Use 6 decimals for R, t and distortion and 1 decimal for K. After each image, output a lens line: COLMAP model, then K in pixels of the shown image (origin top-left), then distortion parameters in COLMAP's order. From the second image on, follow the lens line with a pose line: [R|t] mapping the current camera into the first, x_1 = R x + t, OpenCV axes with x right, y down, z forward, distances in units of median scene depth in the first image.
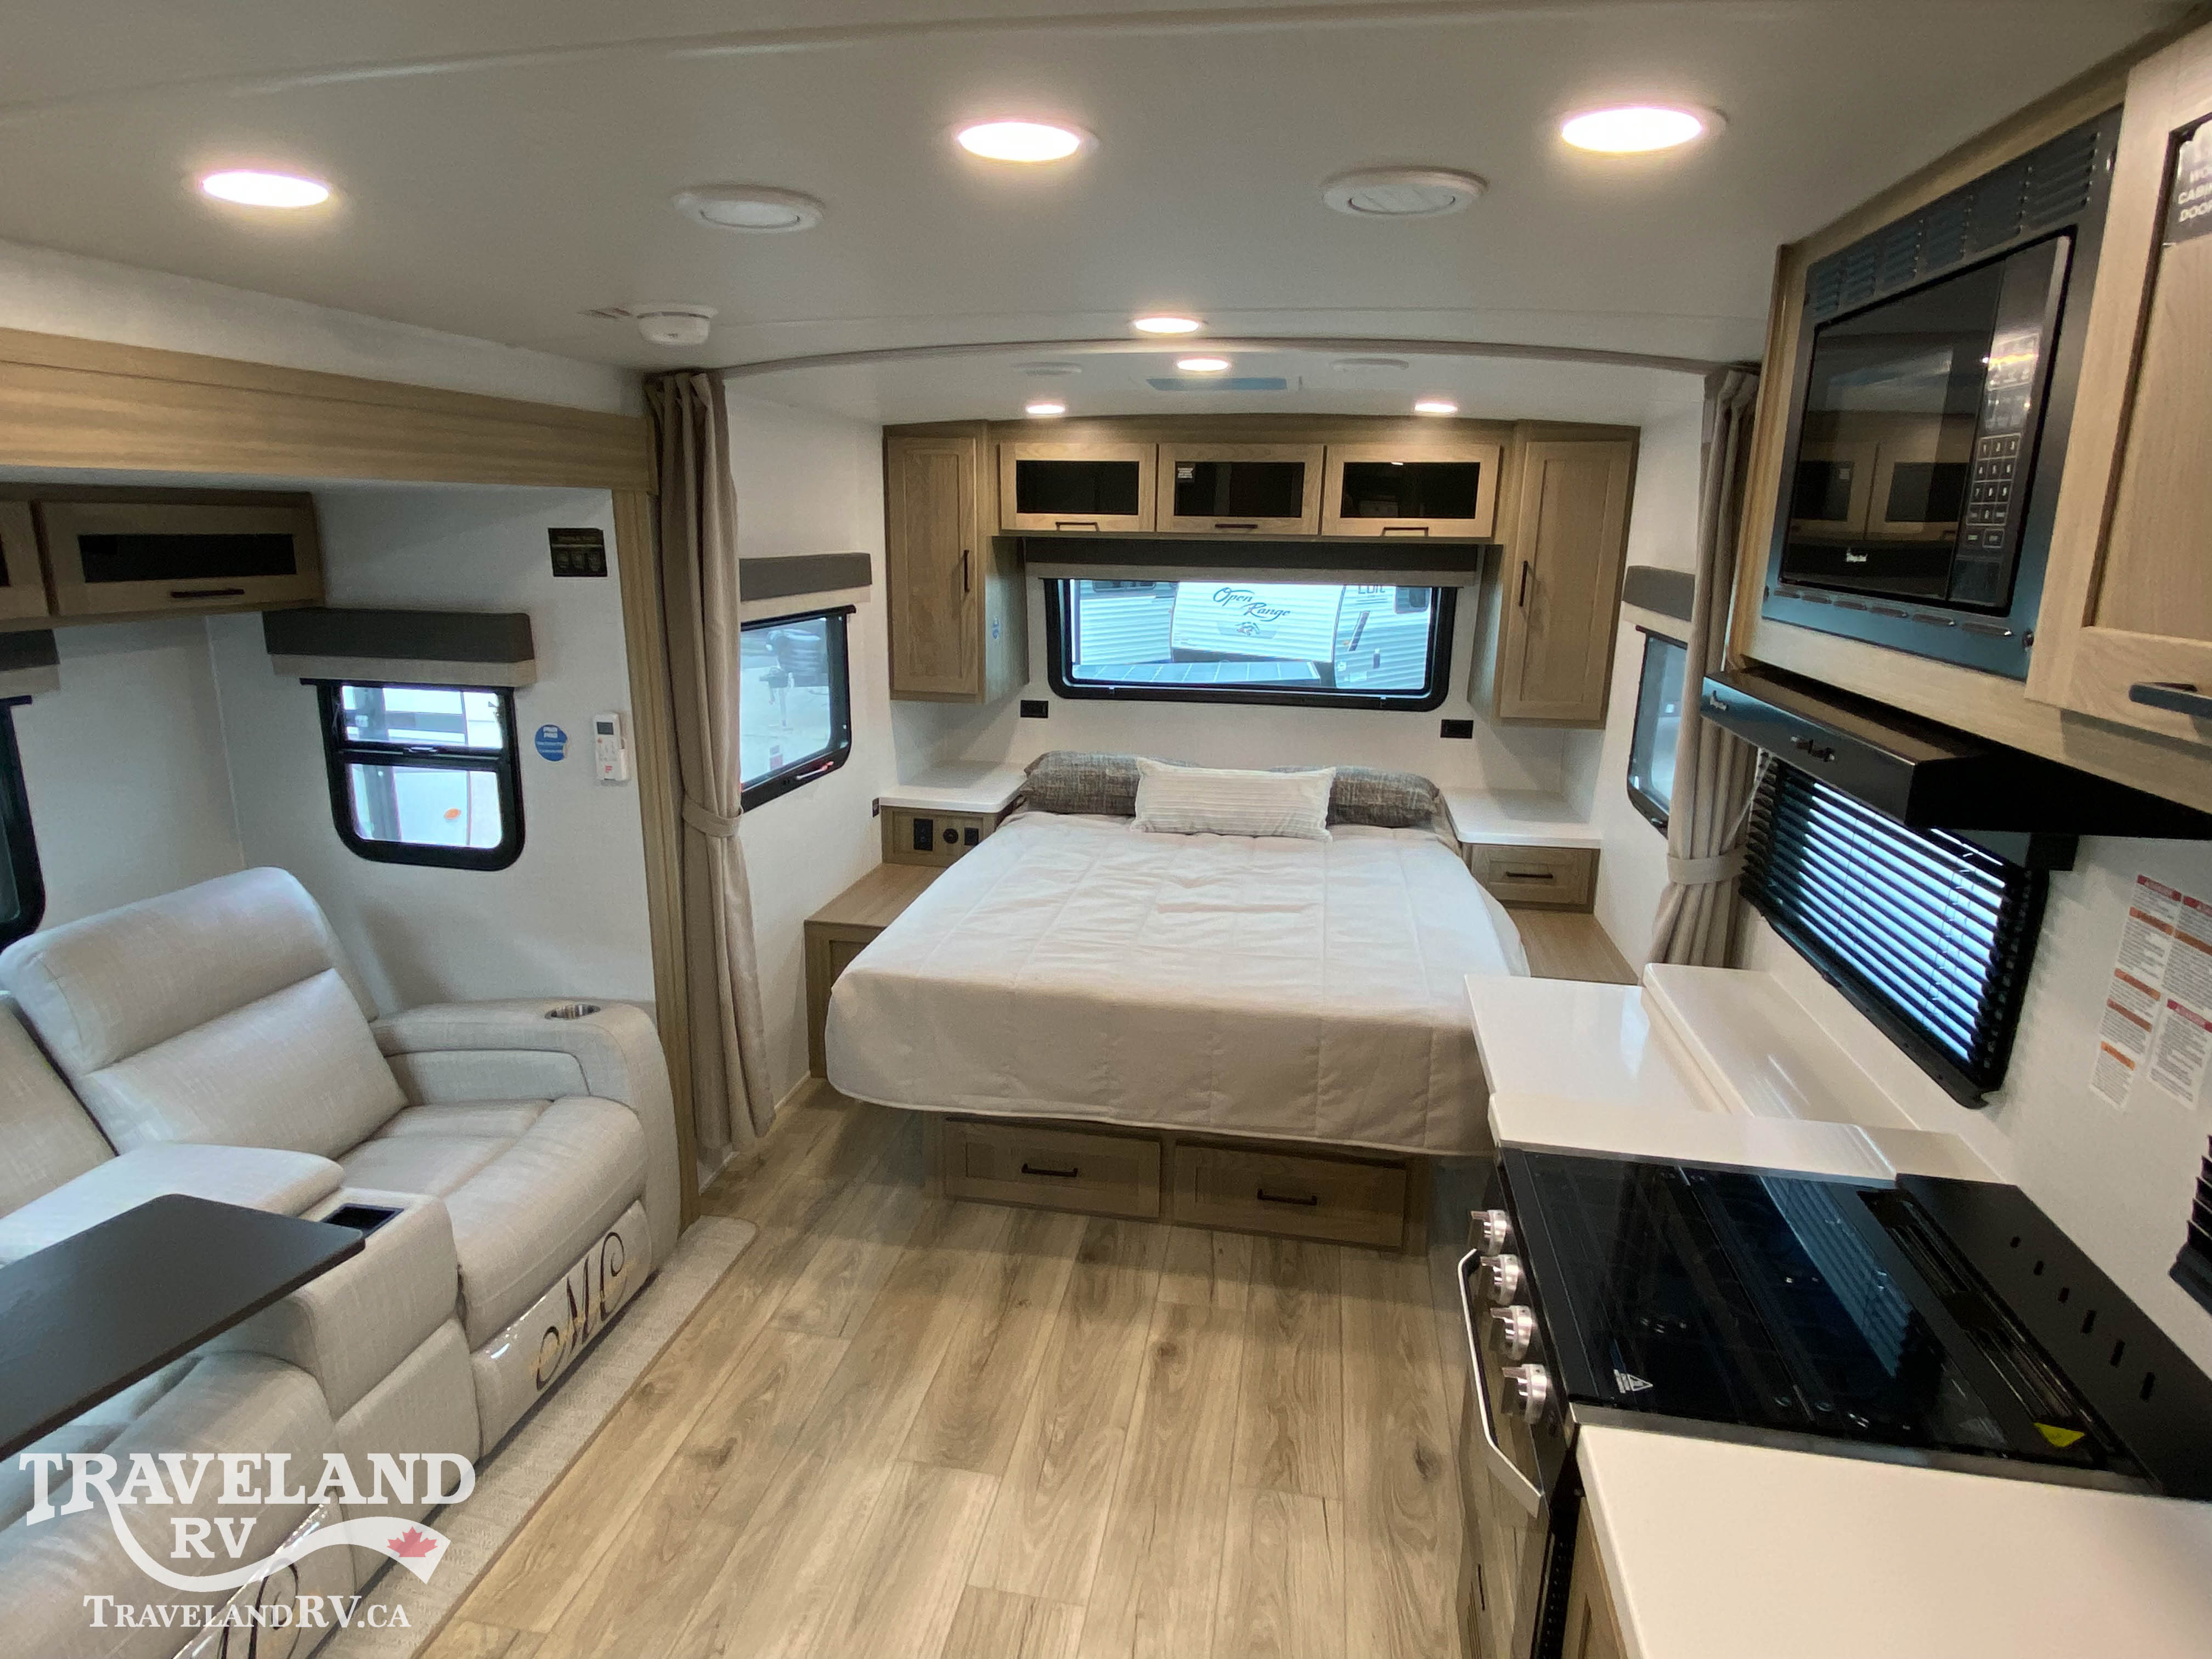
lens RADIAL K [[1238.9, 0, 1100.9], [0, 1238.9, 834.4], [0, 0, 1]] dist [0.027539, -0.028805]
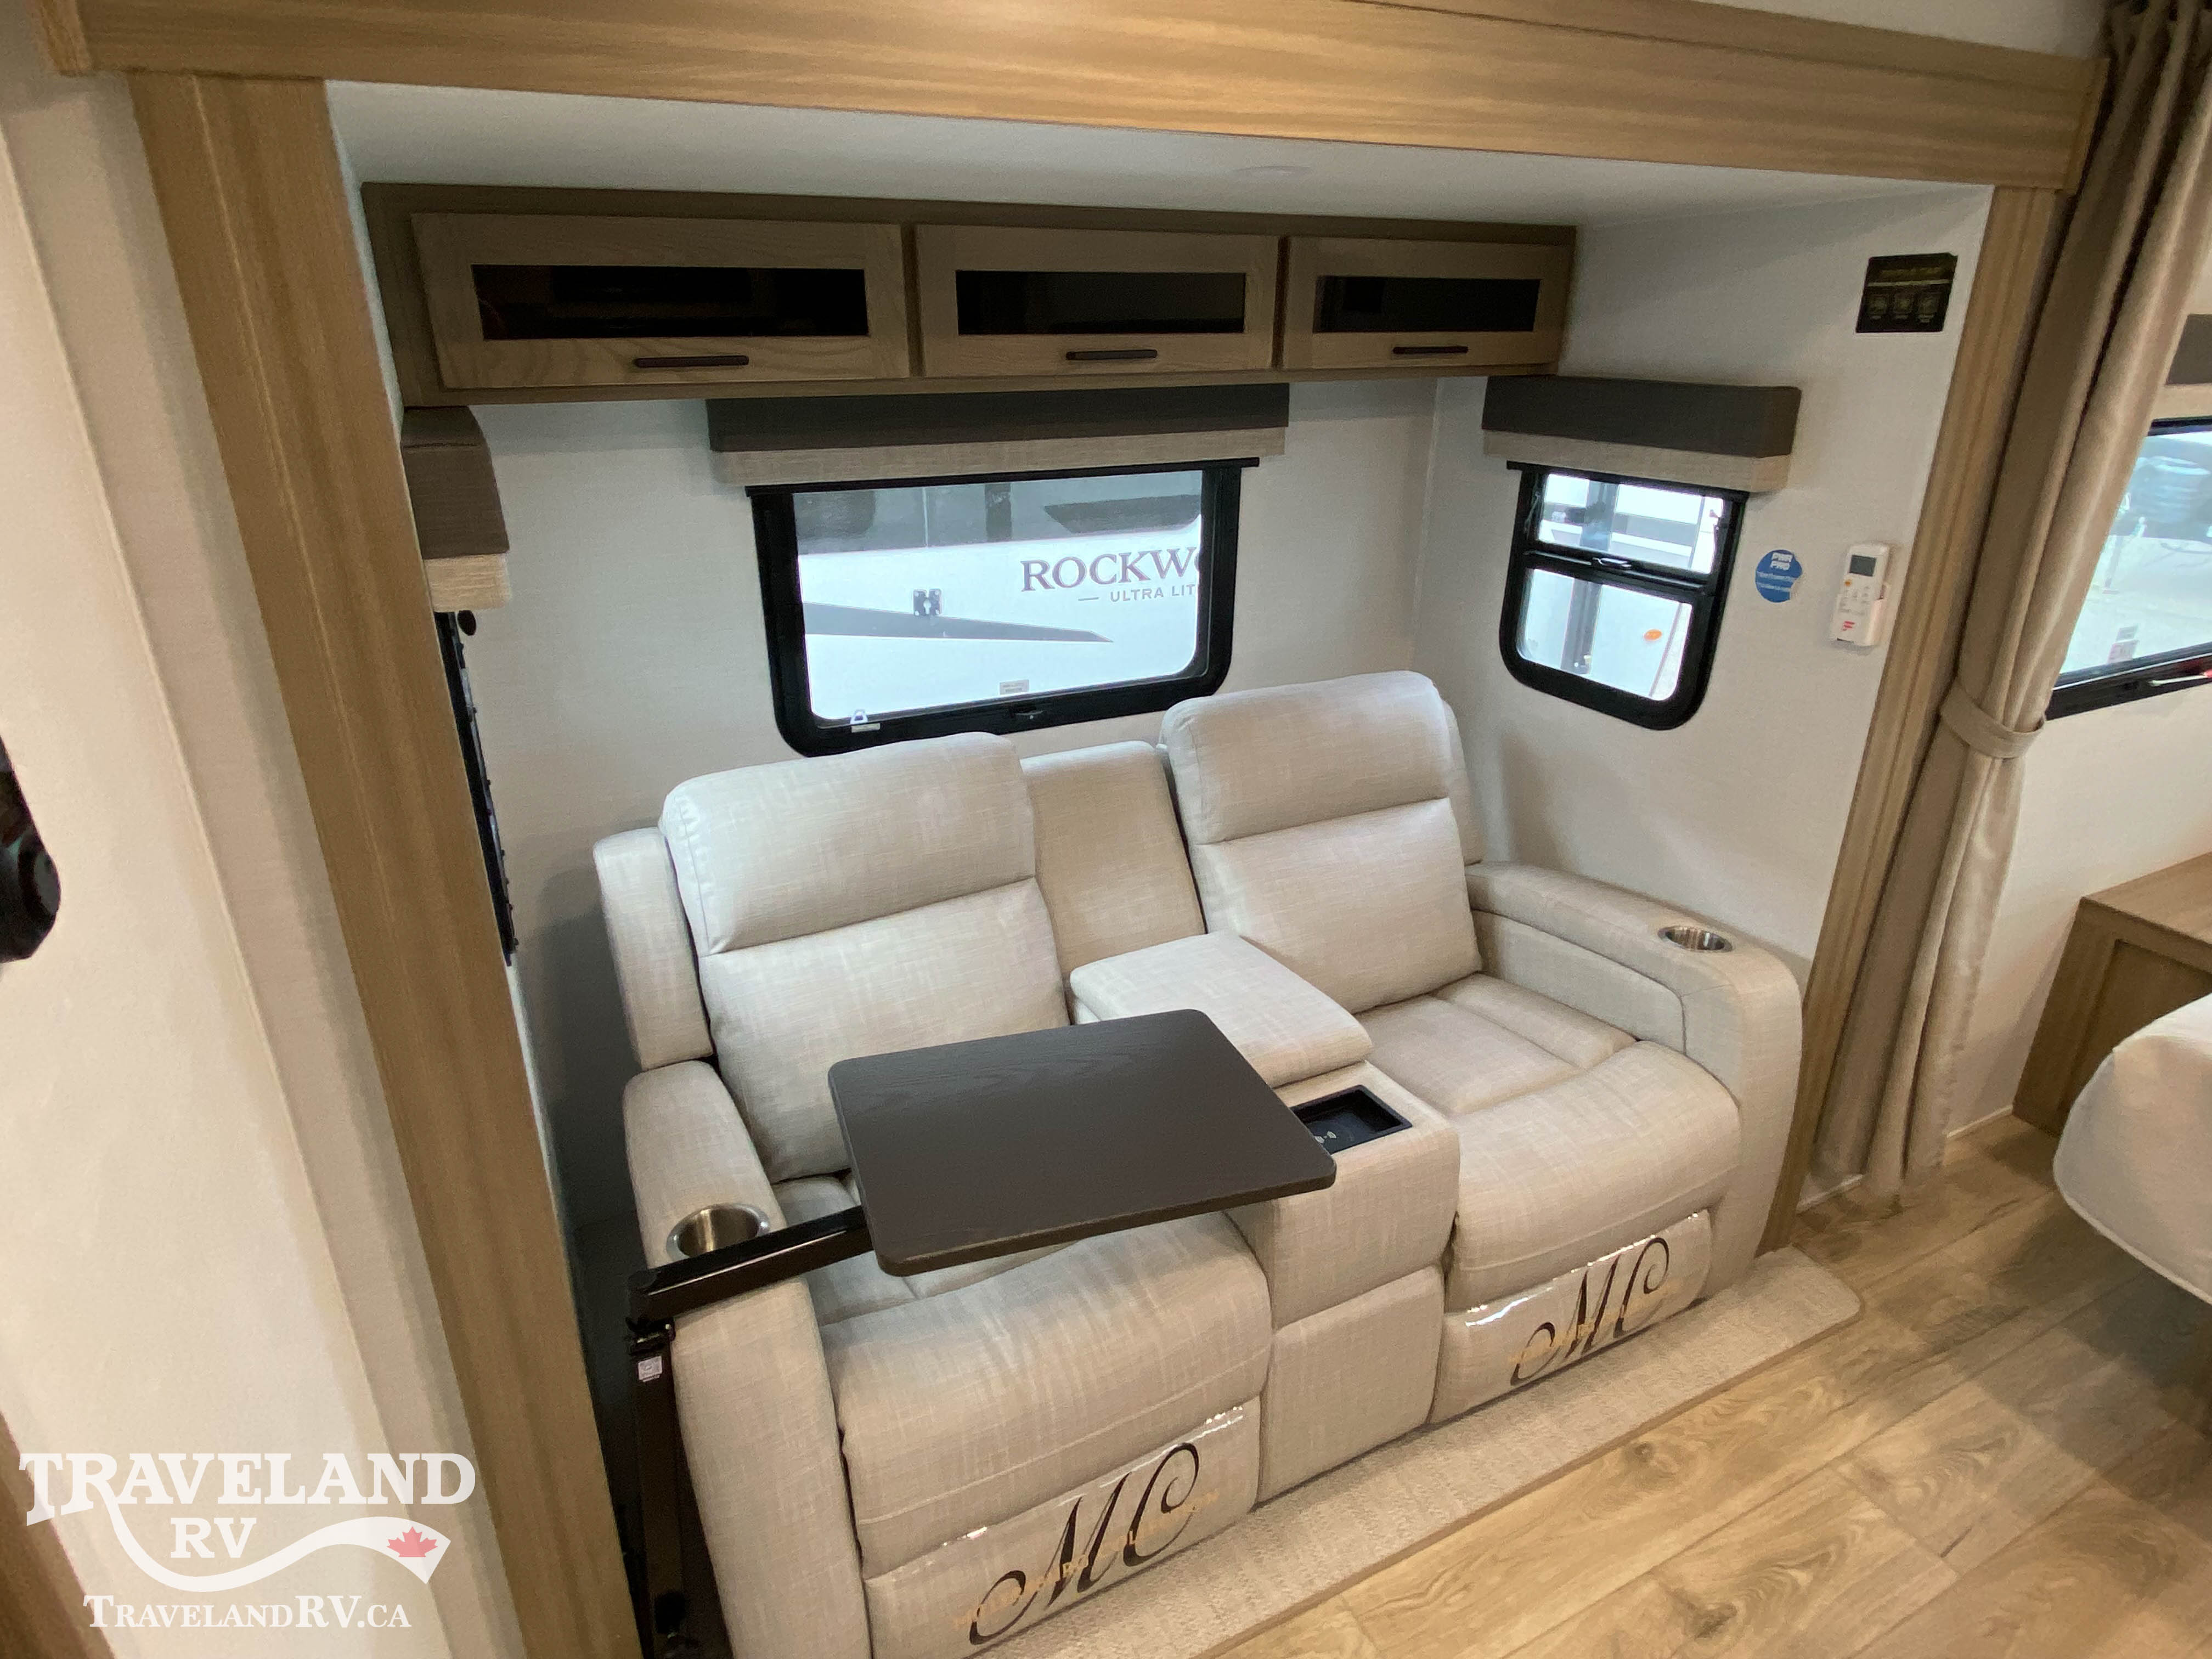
lens RADIAL K [[1238.9, 0, 1095.3], [0, 1238.9, 823.3], [0, 0, 1]] dist [0.027539, -0.028805]
pose [[0.601221, 0.288891, -0.745034, -0.096248], [-0.184569, 0.957354, 0.222278, -0.022913], [0.777475, 0.003872, 0.628901, 0.230847]]
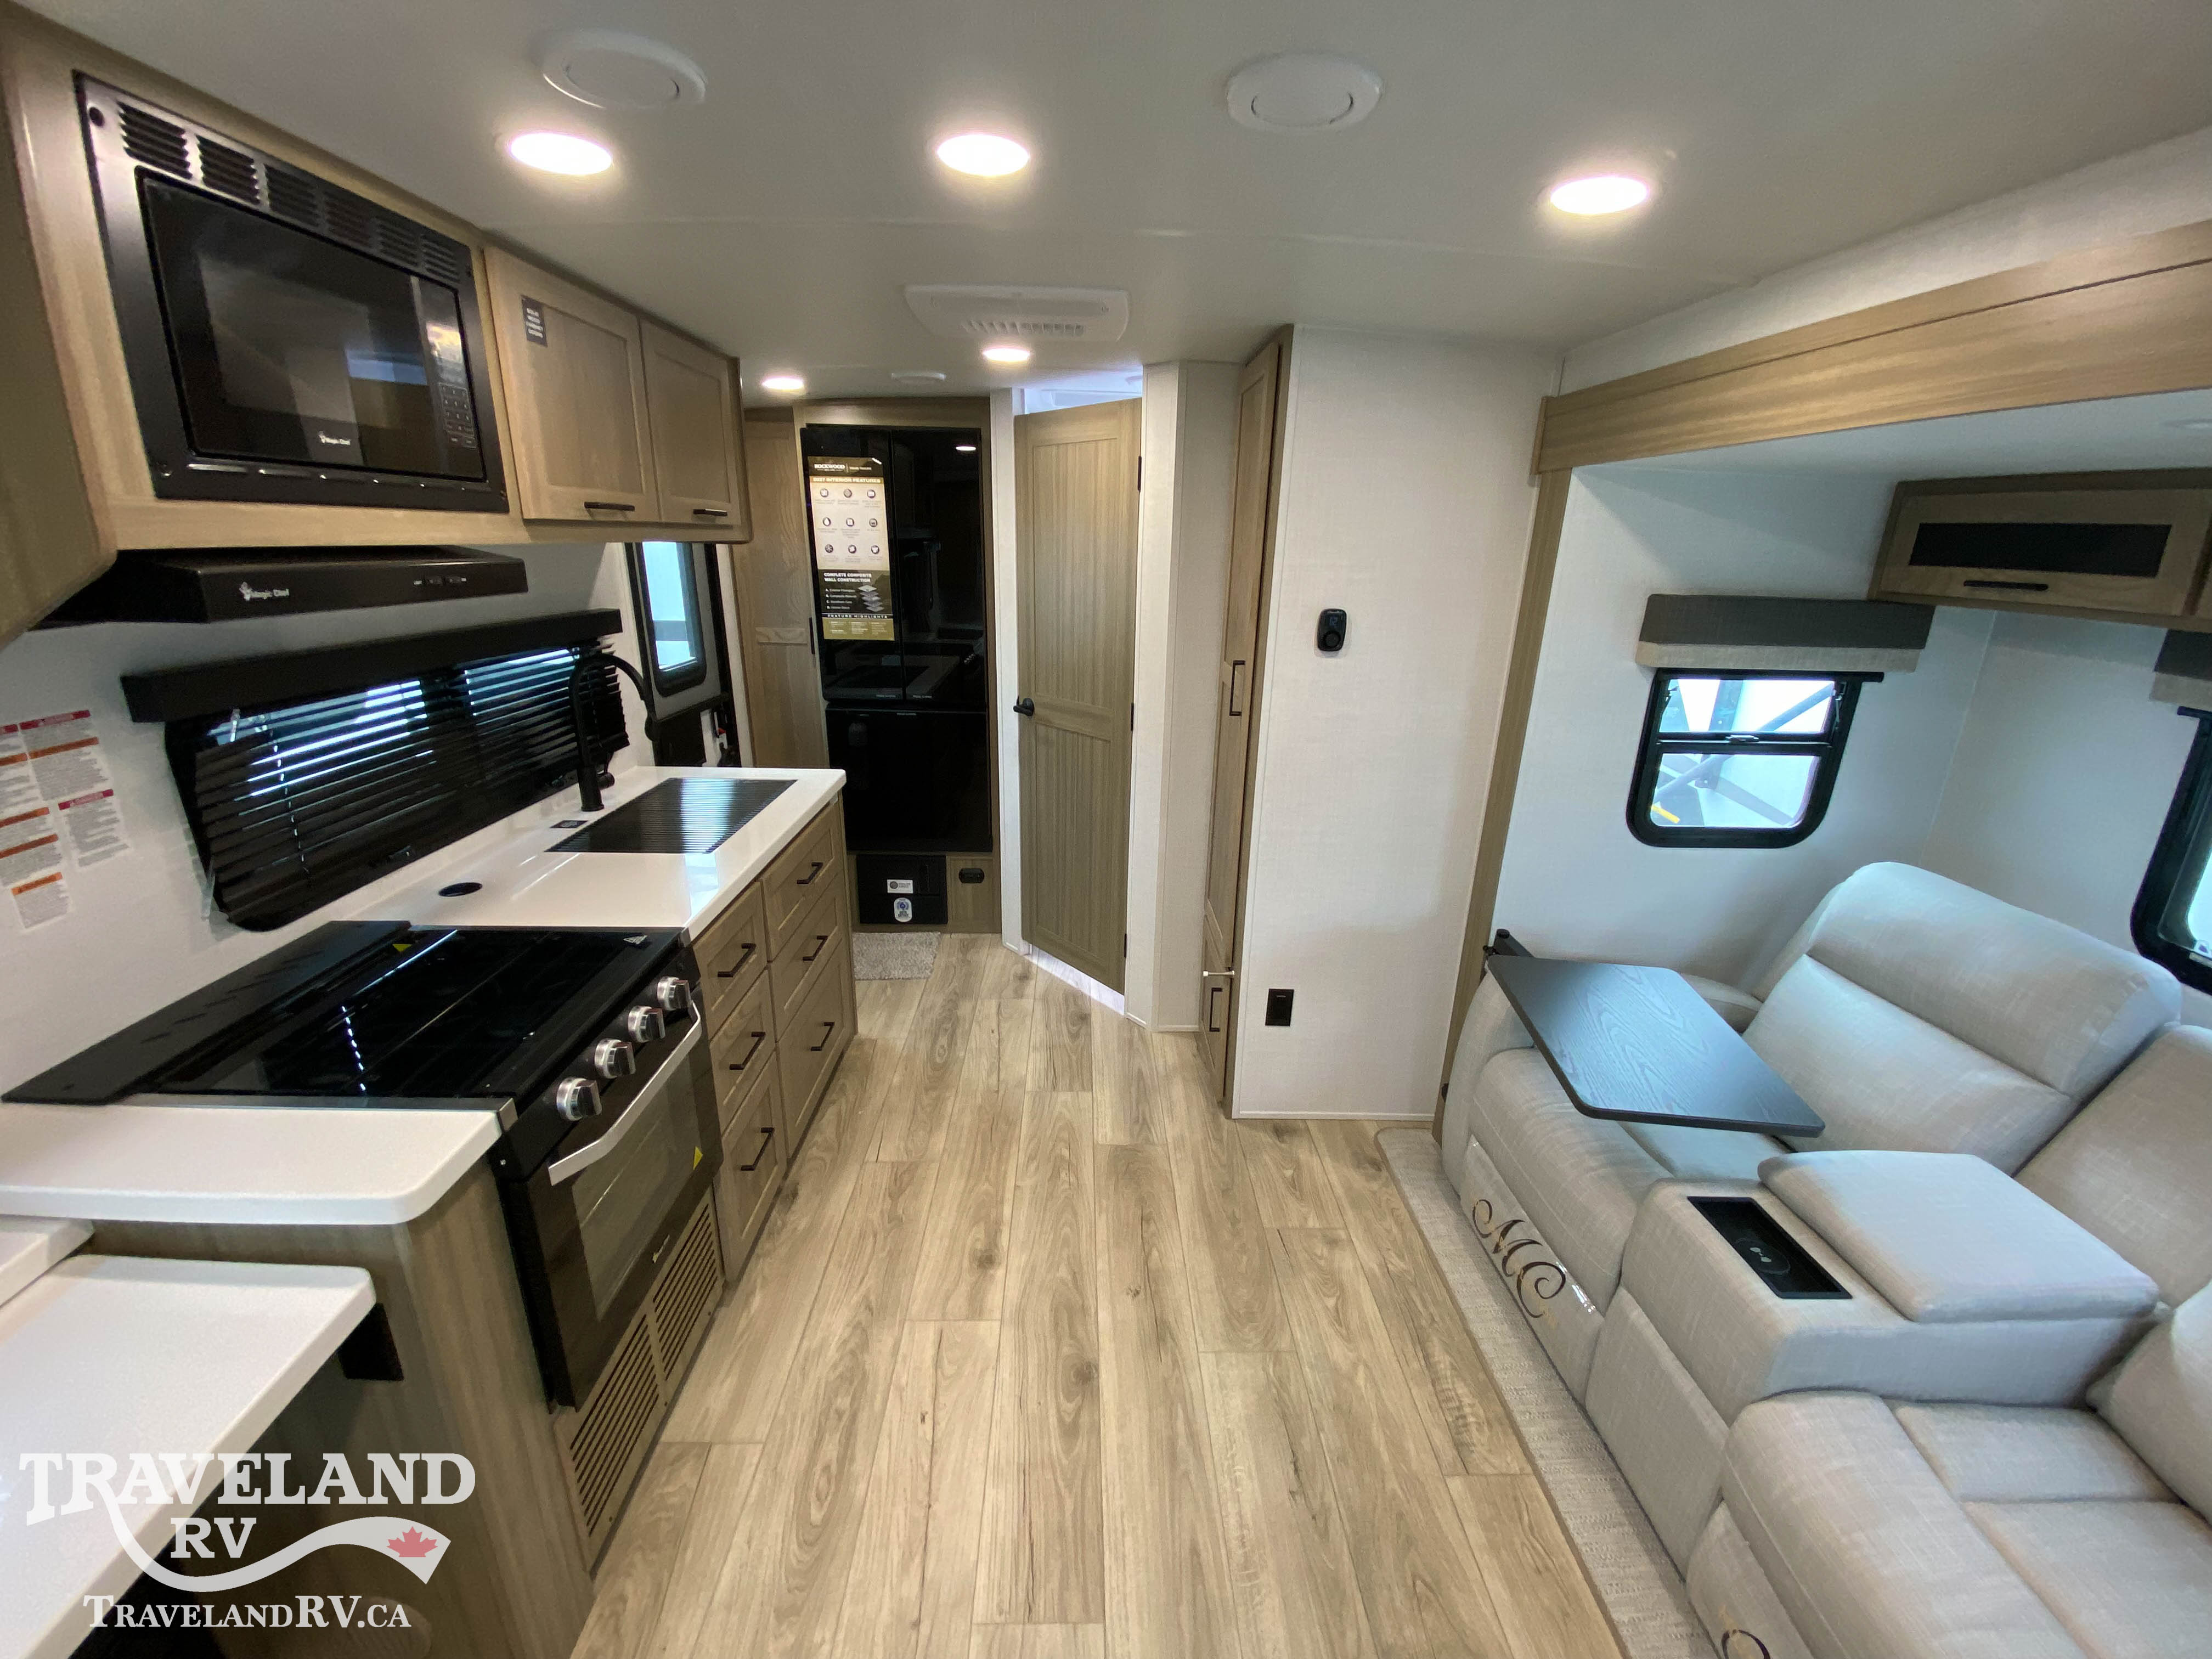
lens RADIAL K [[892.5, 0, 1107.4], [0, 892.5, 832.9], [0, 0, 1]] dist [0.010275, -0.014229]
pose [[-0.978314, 0.027645, -0.205276, 0.007060], [-0.086799, 0.845119, 0.527484, -0.180394], [0.188065, 0.533862, -0.824392, 0.889114]]
